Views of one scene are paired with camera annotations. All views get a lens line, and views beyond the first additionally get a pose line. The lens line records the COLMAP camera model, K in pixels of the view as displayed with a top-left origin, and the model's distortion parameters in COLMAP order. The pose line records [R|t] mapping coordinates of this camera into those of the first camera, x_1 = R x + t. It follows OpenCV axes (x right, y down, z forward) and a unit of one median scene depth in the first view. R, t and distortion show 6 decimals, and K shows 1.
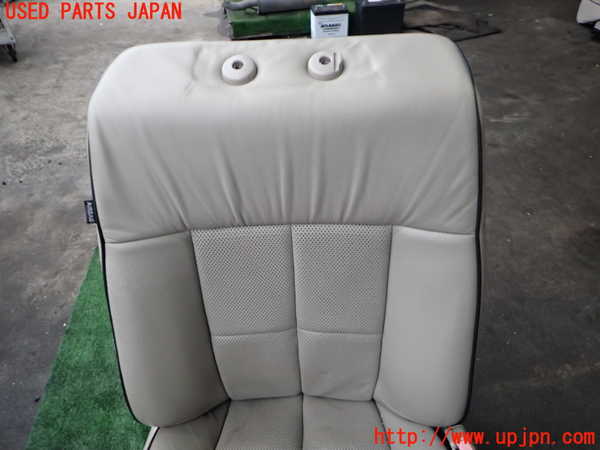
lens RADIAL K [[454.2, 0, 299.2], [0, 454.2, 236.8], [0, 0, 1]] dist [0.023650, 0.000520]
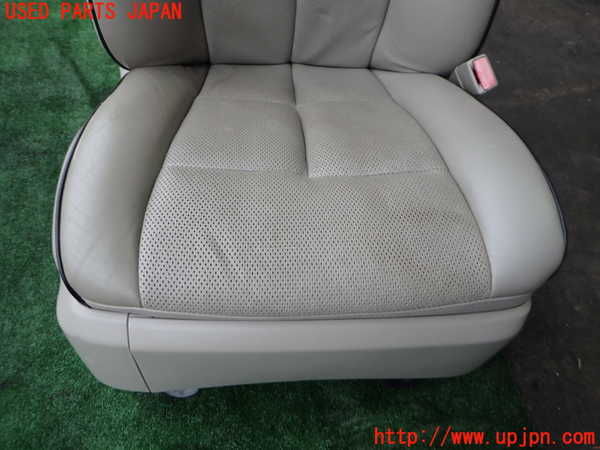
lens RADIAL K [[452.0, 0, 300.0], [0, 452.0, 225.0], [0, 0, 1]] dist [0.027793, -0.001505]
pose [[0.990979, 0.007370, 0.133812, -0.063633], [-0.045524, 0.957626, 0.284395, 0.271686], [-0.126046, -0.287921, 0.949323, 0.041032]]
